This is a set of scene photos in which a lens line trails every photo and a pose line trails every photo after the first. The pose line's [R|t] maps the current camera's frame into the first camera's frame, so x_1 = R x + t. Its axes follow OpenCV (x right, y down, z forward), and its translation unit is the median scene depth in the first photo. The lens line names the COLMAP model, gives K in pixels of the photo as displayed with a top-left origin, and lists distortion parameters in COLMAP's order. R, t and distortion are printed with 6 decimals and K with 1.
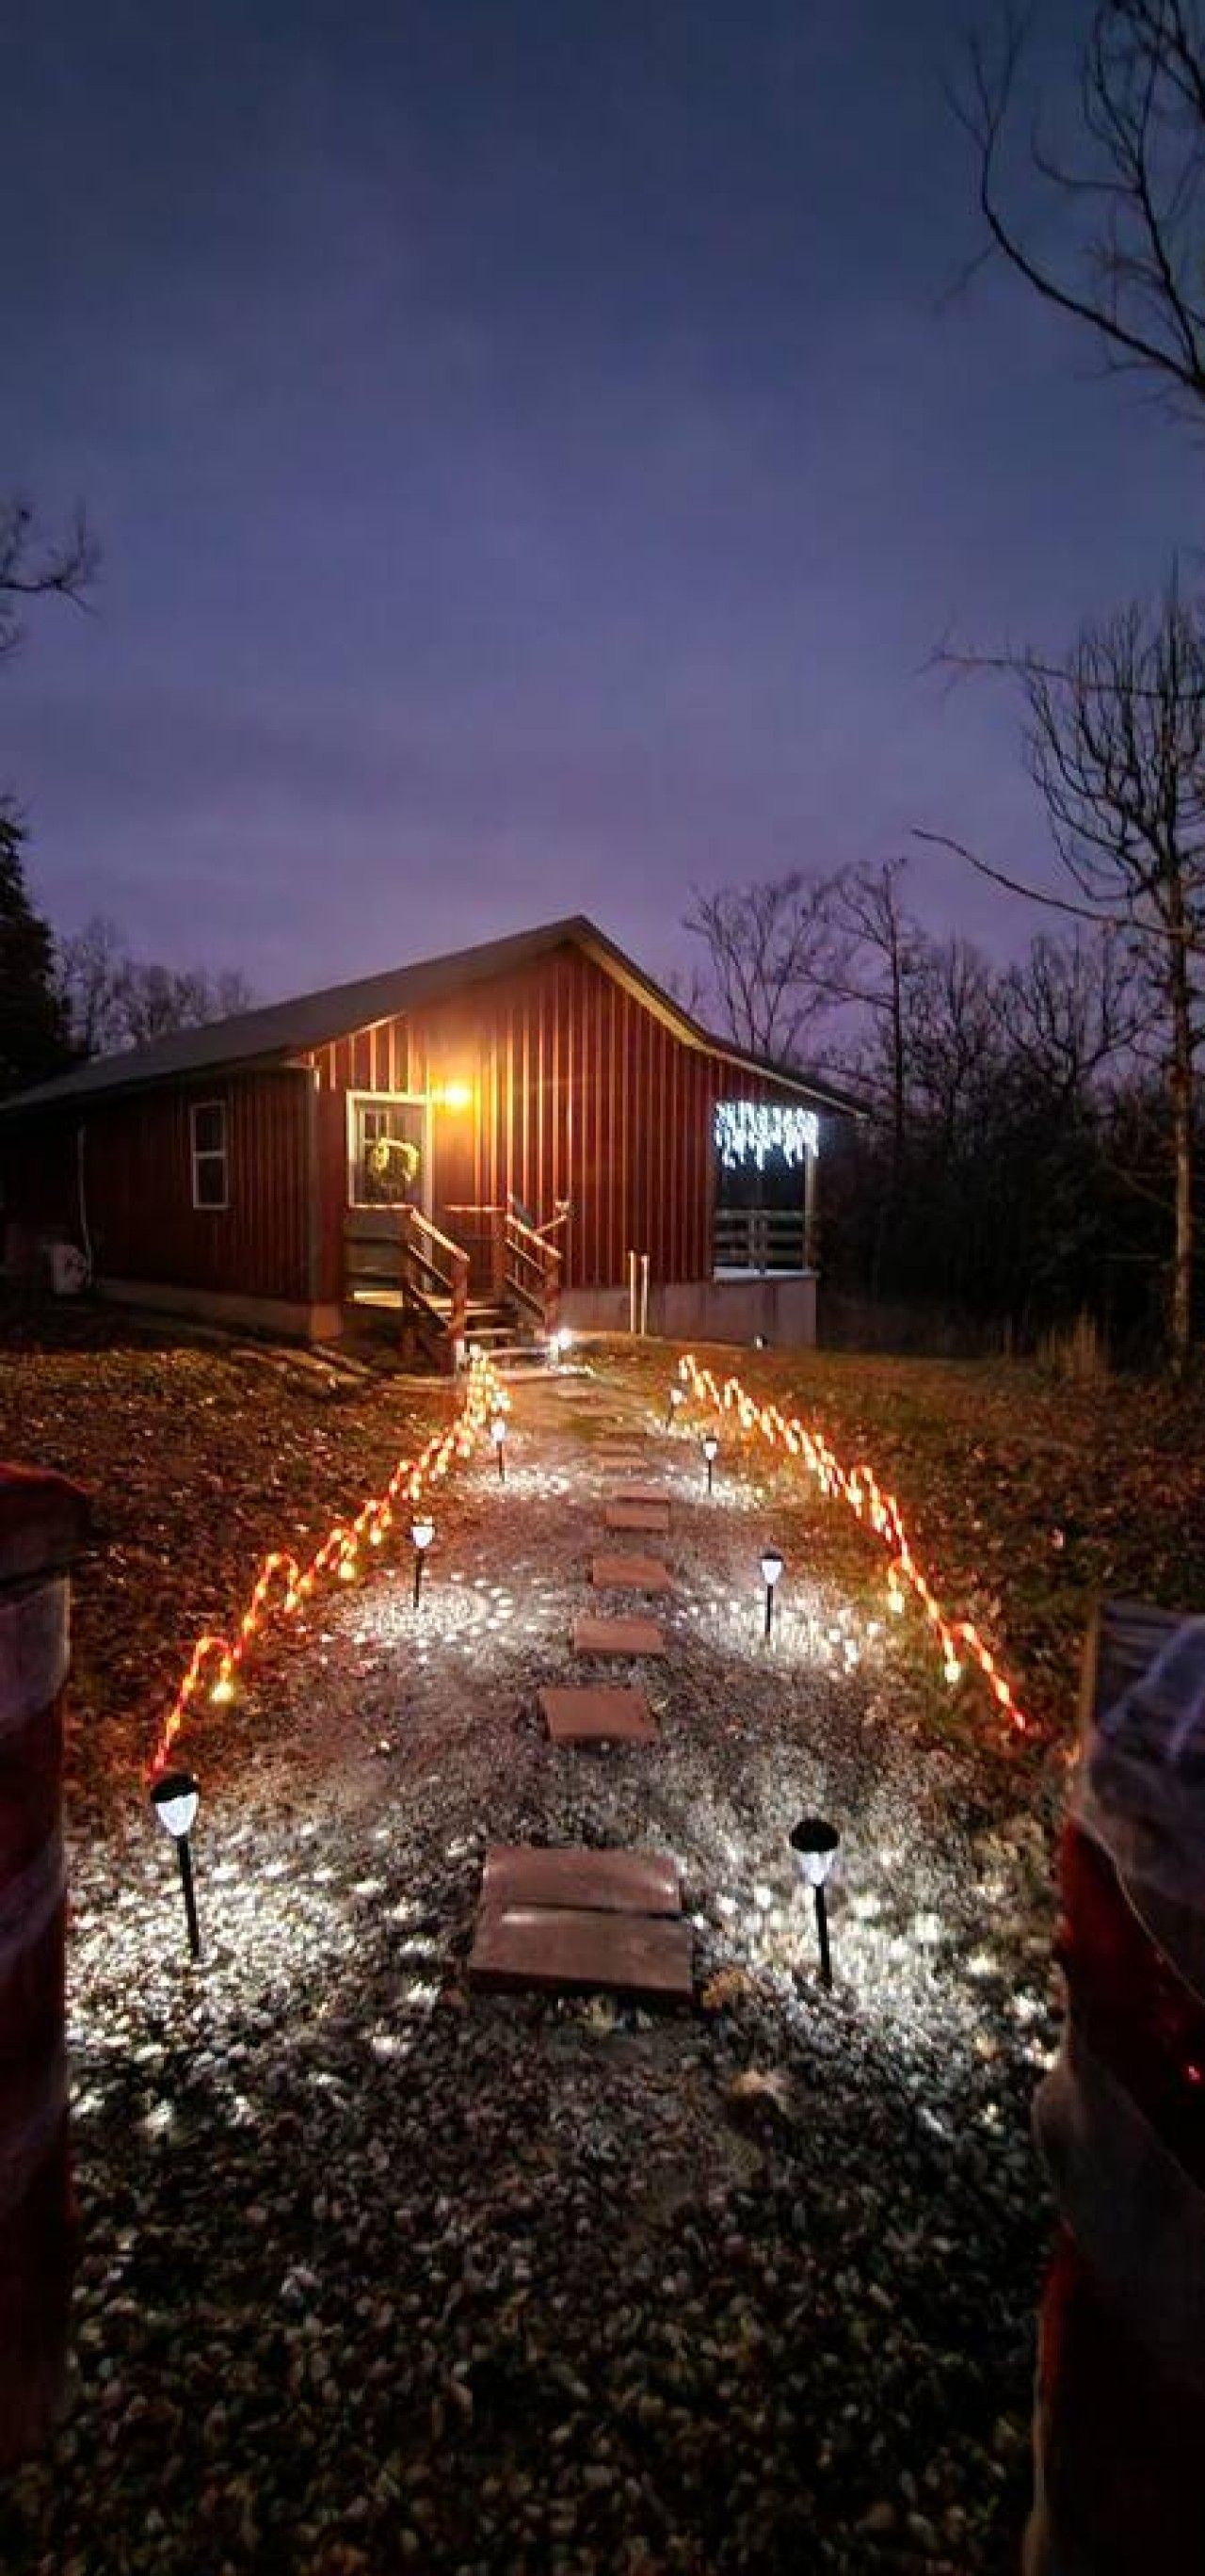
lens RADIAL K [[1118.0, 0, 610.5], [0, 1118.0, 1293.0], [0, 0, 1]] dist [0.000794, 0.001004]
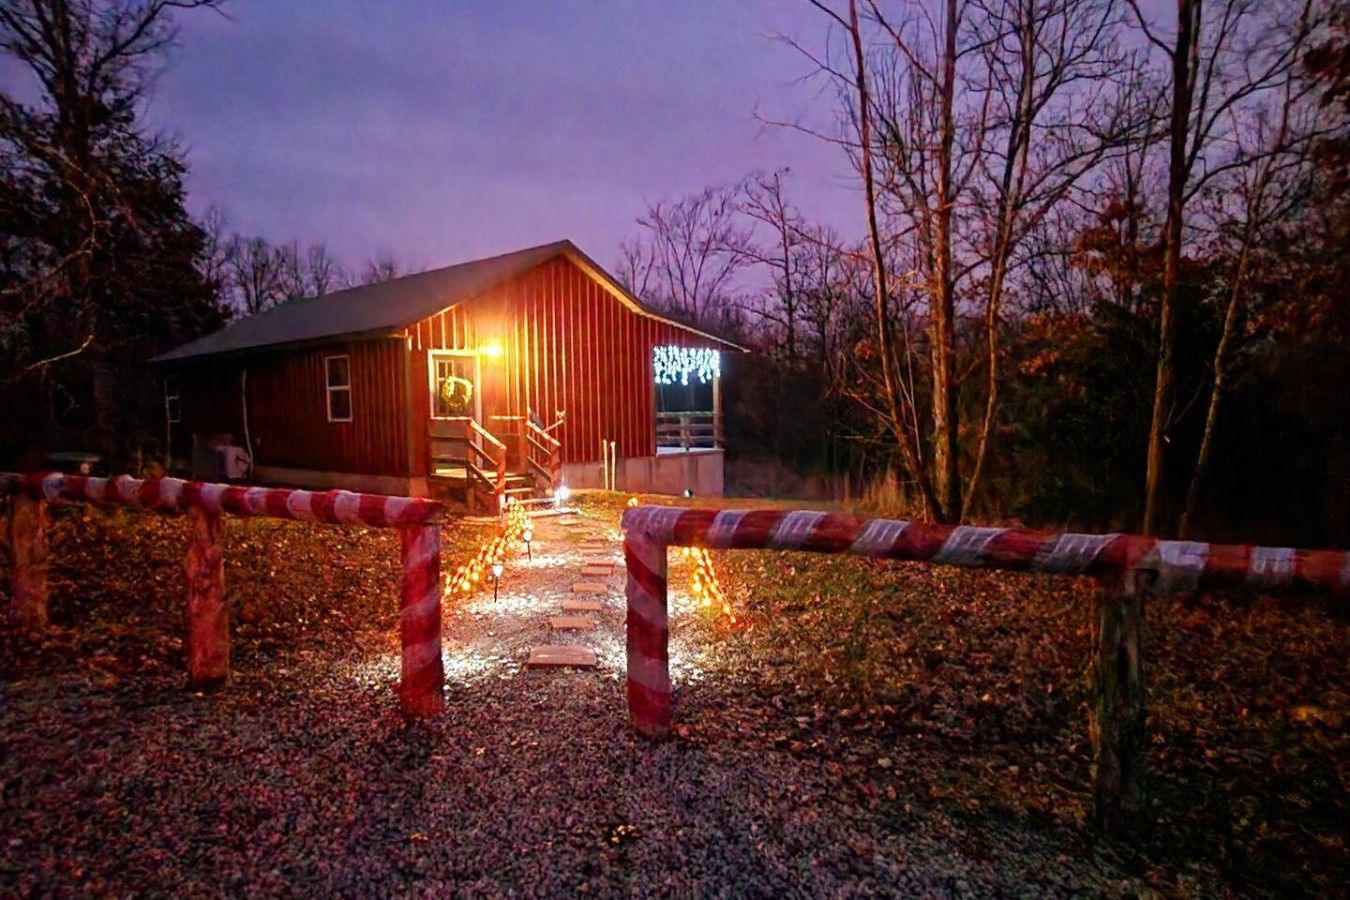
lens RADIAL K [[831.0, 0, 677.0], [0, 831.0, 456.6], [0, 0, 1]] dist [0.001268, 0.000437]
pose [[0.995634, -0.032835, 0.087383, 0.038343], [0.033822, 0.999379, -0.009841, 0.007099], [-0.087006, 0.012754, 0.996126, -0.483942]]
